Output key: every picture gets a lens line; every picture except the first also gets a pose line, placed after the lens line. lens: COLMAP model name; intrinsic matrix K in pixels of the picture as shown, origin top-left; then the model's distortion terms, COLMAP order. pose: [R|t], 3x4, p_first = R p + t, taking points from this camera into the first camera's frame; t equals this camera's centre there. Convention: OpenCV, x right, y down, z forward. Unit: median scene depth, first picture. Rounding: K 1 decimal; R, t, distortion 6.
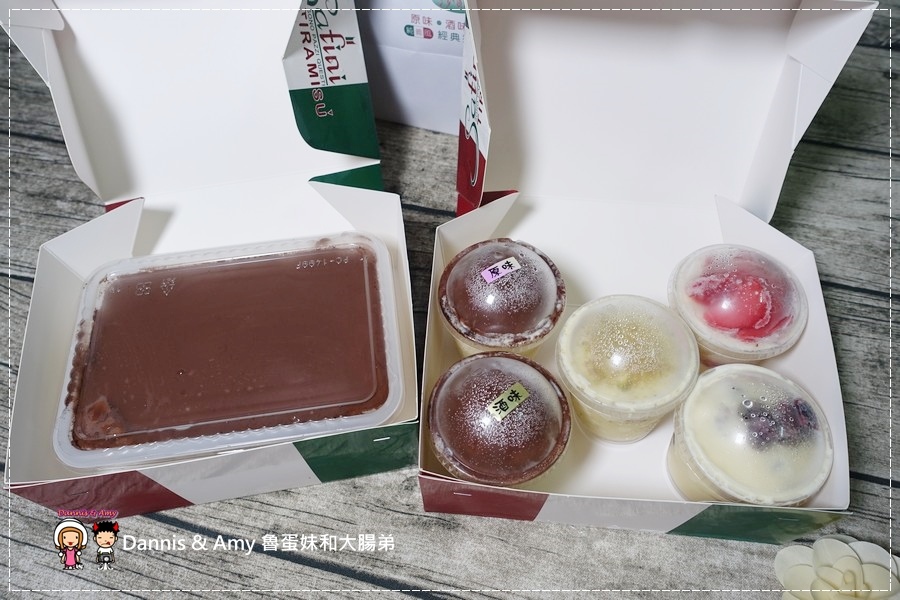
lens RADIAL K [[554.0, 0, 424.0], [0, 554.0, 299.5], [0, 0, 1]] dist [0.032041, -0.101745]
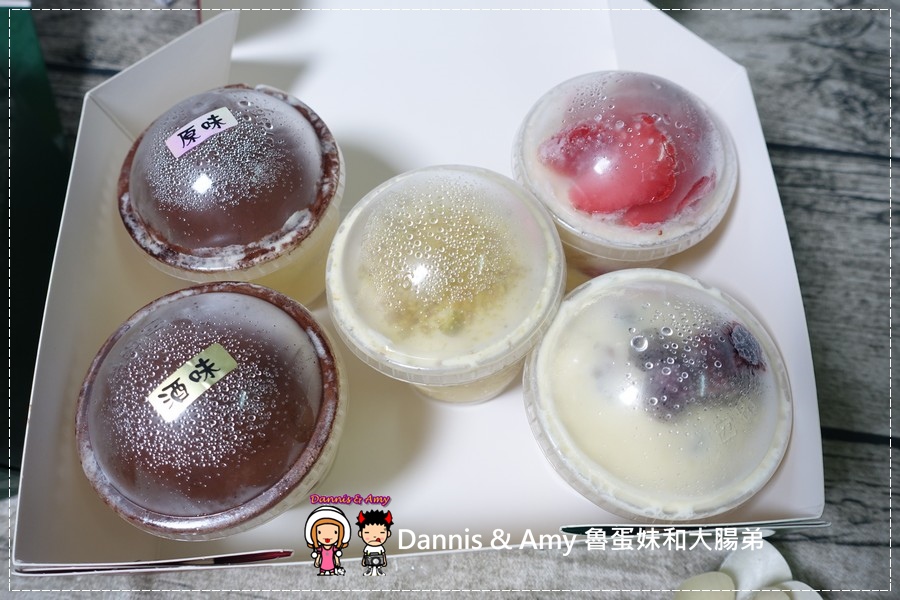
lens RADIAL K [[585.2, 0, 464.7], [0, 585.2, 271.9], [0, 0, 1]] dist [-0.098773, -0.000465]
pose [[0.988803, -0.088179, 0.120391, 0.320500], [0.077319, 0.992745, 0.092083, 0.051063], [-0.127638, -0.081743, 0.988447, 0.426975]]
